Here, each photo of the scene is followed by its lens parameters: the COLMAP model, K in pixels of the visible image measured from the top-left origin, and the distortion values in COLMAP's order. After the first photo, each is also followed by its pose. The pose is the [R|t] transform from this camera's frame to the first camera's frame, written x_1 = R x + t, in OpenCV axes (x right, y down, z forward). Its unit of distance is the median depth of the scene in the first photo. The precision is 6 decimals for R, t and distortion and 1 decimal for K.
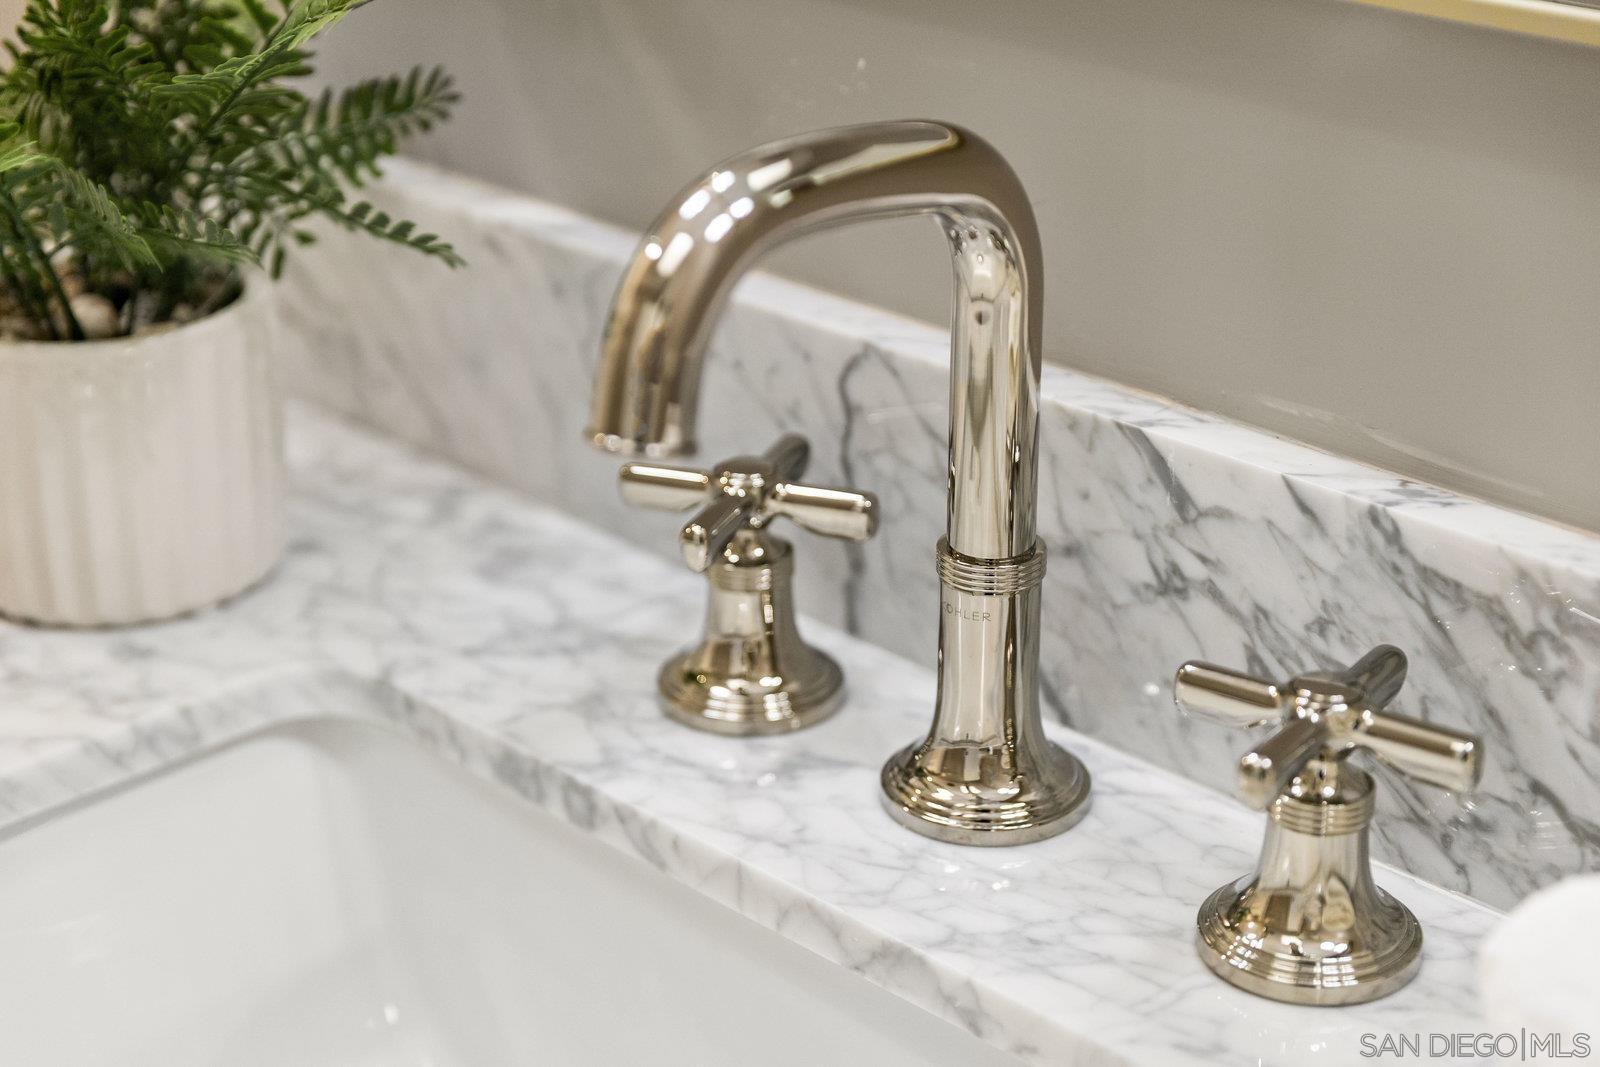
lens RADIAL K [[3143.0, 0, 800.0], [0, 3143.0, 533.5], [0, 0, 1]] dist [0.027717, 0.148251]
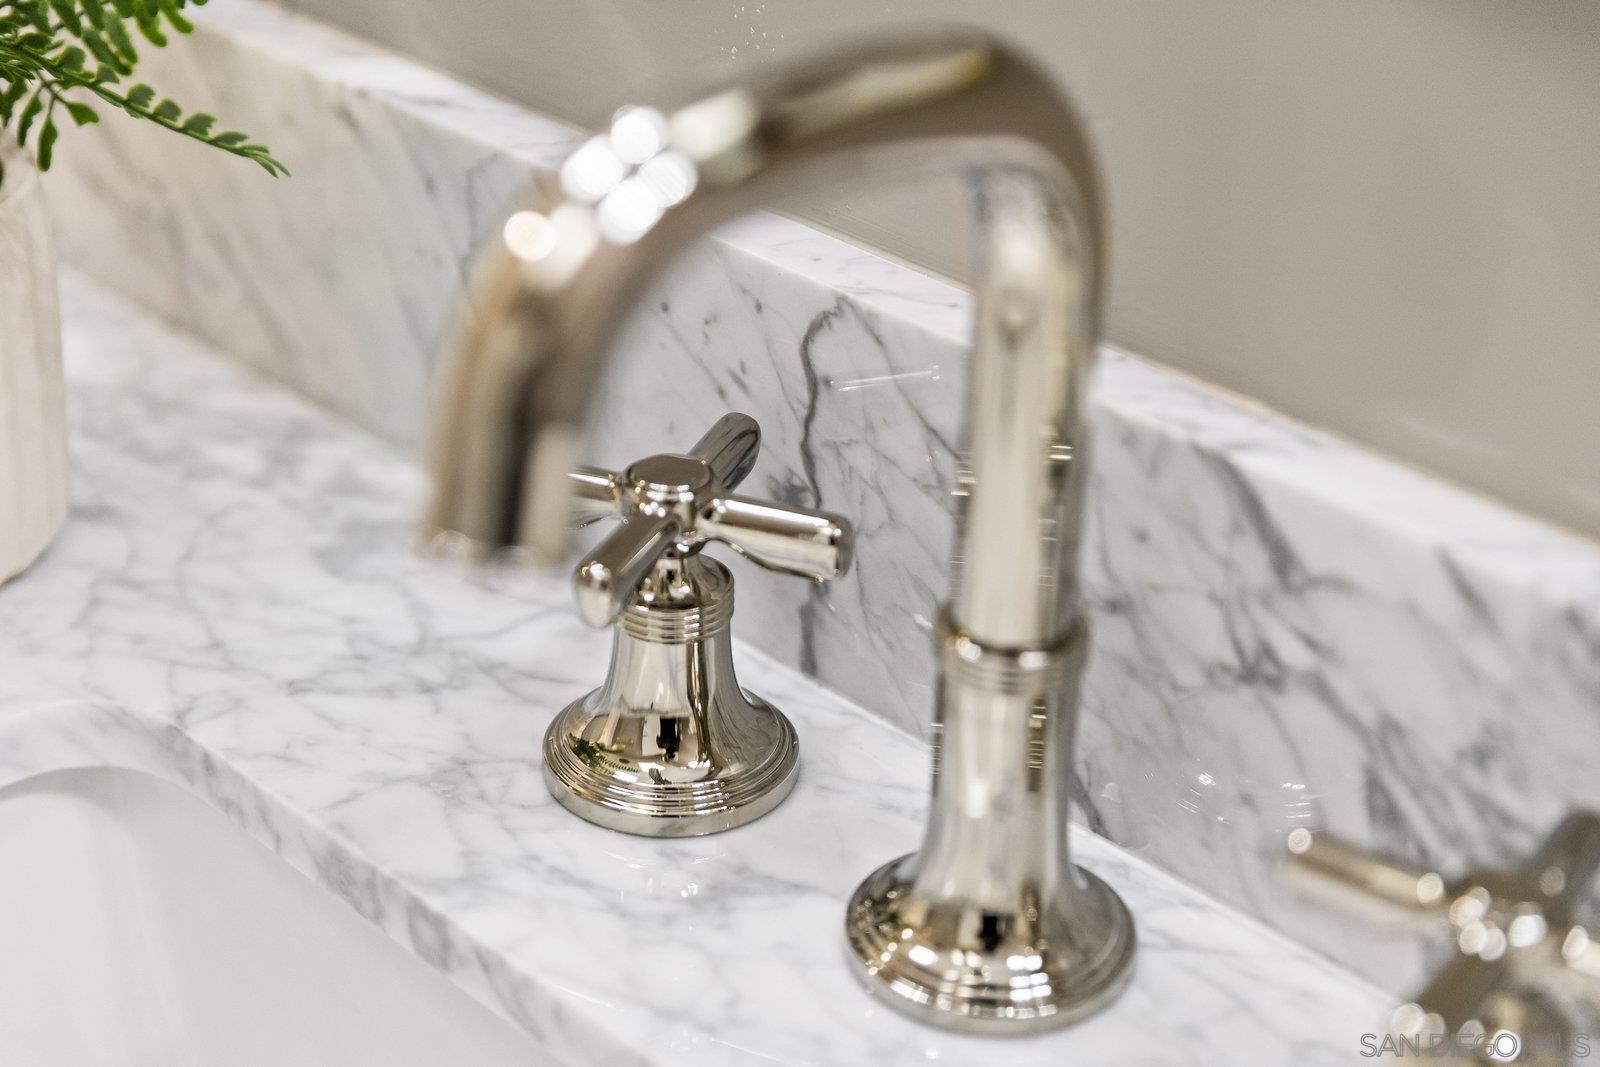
lens RADIAL K [[2979.2, 0, 800.0], [0, 2979.2, 533.5], [0, 0, 1]] dist [-0.018396, 0.215305]
pose [[0.999489, 0.025115, 0.019773, -0.000478], [-0.026903, 0.995013, 0.096051, -0.074401], [-0.017263, -0.096534, 0.995180, 0.321409]]
